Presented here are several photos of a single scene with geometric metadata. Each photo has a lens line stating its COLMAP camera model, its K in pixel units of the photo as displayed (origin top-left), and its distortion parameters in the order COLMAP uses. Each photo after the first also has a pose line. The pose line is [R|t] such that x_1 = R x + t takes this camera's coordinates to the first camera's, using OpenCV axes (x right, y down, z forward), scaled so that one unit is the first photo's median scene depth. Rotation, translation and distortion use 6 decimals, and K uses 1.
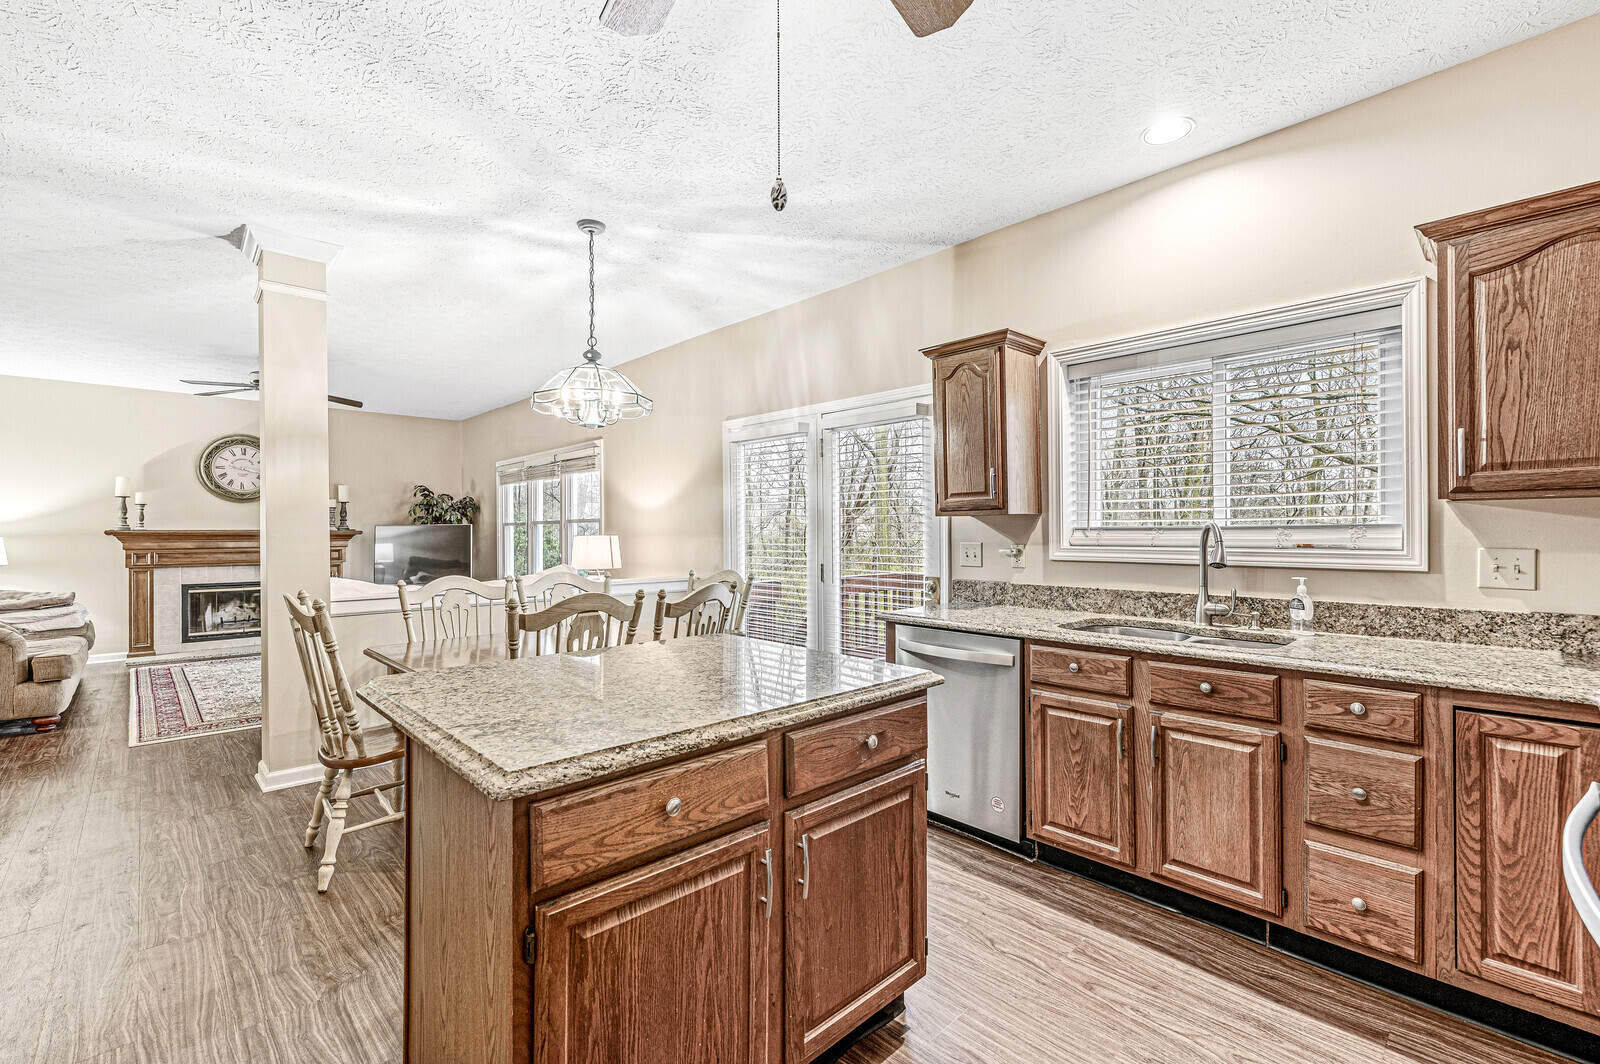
lens RADIAL K [[698.6, 0, 806.2], [0, 698.6, 532.9], [0, 0, 1]] dist [-0.000800, -0.000172]
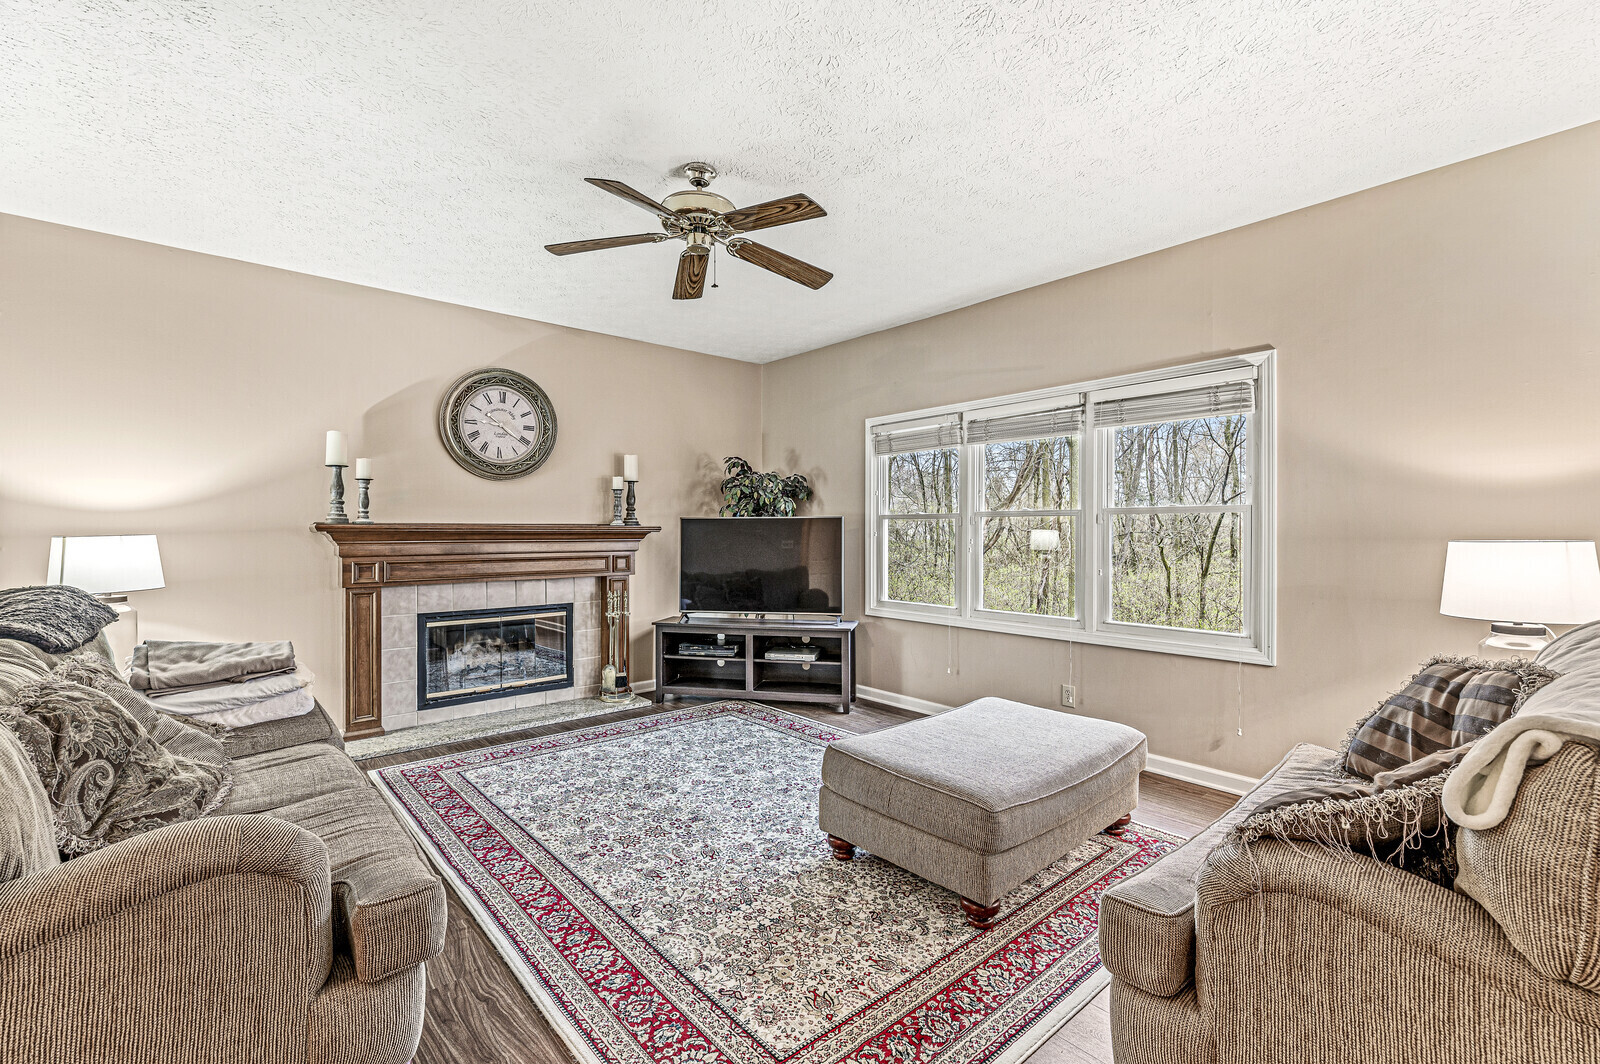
lens RADIAL K [[698.6, 0, 801.5], [0, 698.6, 533.6], [0, 0, 1]] dist [-0.000800, -0.000172]
pose [[0.998756, 0.006697, -0.049411, -0.542221], [-0.006447, 0.999966, 0.005232, -0.000687], [0.049444, -0.004907, 0.998765, 0.420103]]
